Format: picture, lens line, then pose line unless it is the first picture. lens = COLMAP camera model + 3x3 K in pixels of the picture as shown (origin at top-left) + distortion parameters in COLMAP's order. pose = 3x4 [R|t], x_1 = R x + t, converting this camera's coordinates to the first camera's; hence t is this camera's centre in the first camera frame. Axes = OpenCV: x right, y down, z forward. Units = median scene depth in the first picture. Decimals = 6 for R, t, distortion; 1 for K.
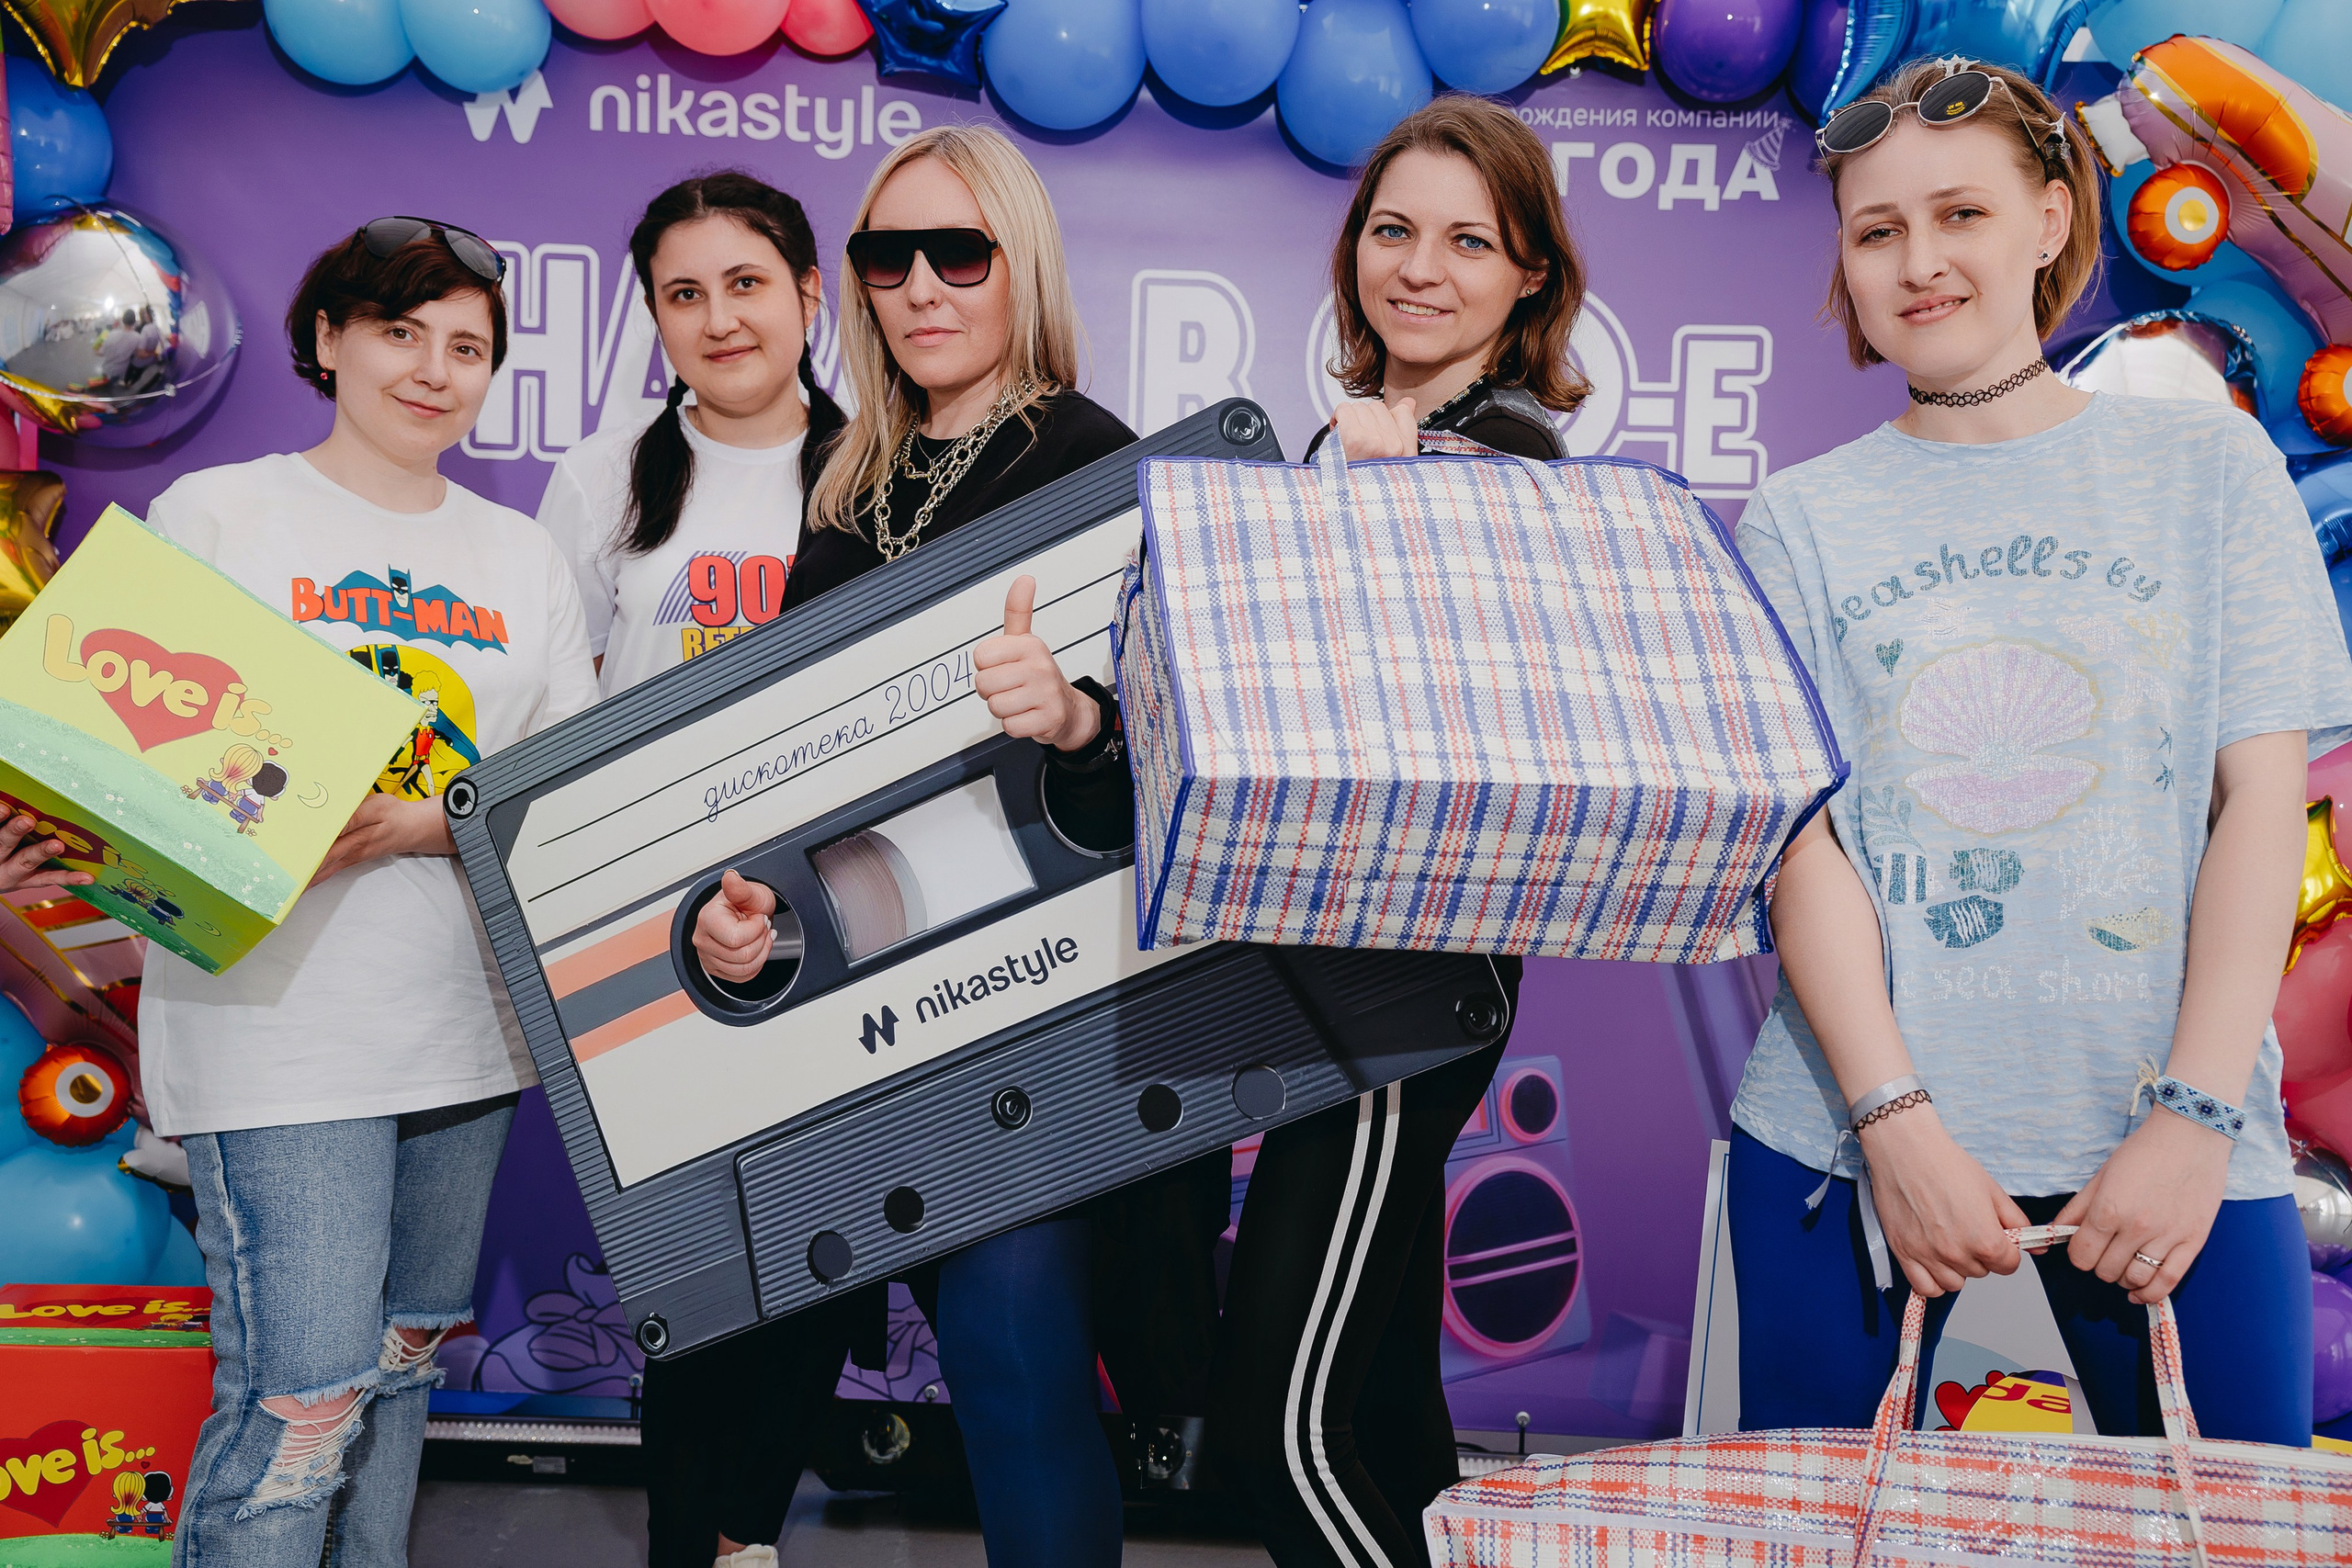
lens RADIAL K [[2325.7, 0, 1176.1], [0, 2325.7, 779.0], [0, 0, 1]] dist [0.074464, 0.000000]
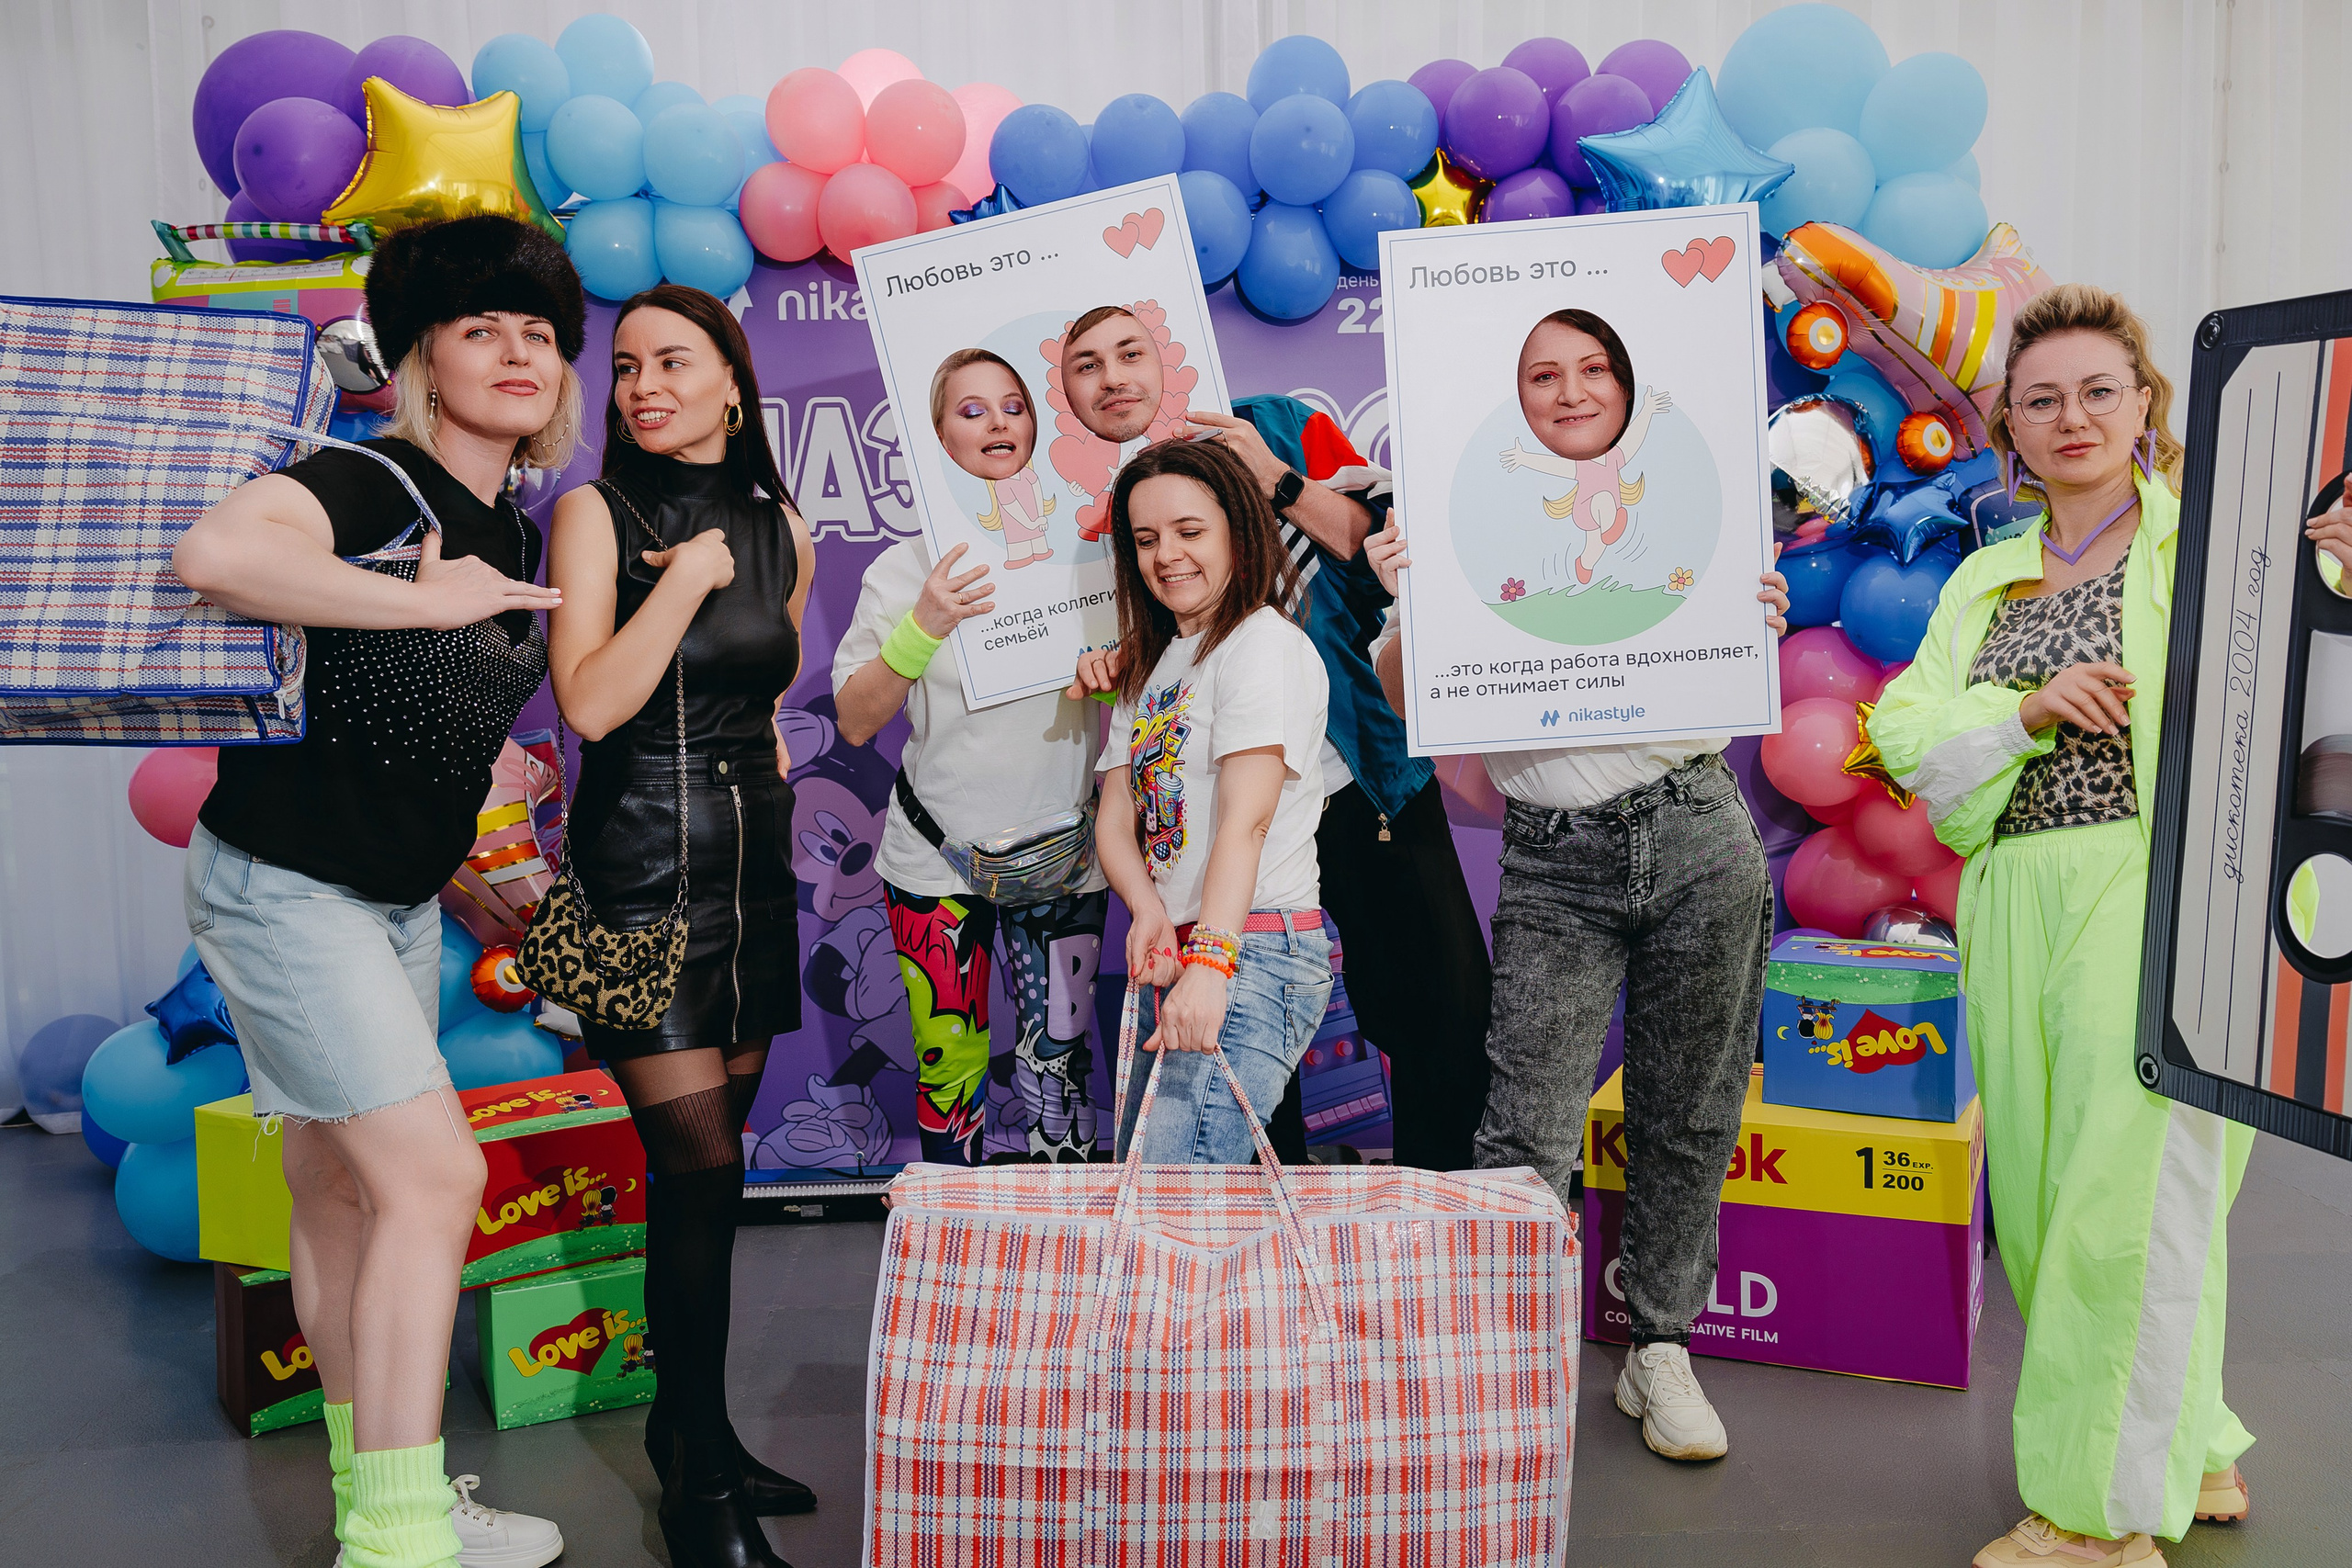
lens RADIAL K [[1920.2, 0, 1172.9], [0, 1920.2, 791.7], [0, 0, 1]] dist [-0.000905, 0.050627]
pose [[0.996021, -0.062917, 0.063120, -0.097271], [0.061886, 0.997918, 0.018164, 0.015380], [-0.064131, -0.014185, 0.997841, -0.237296]]
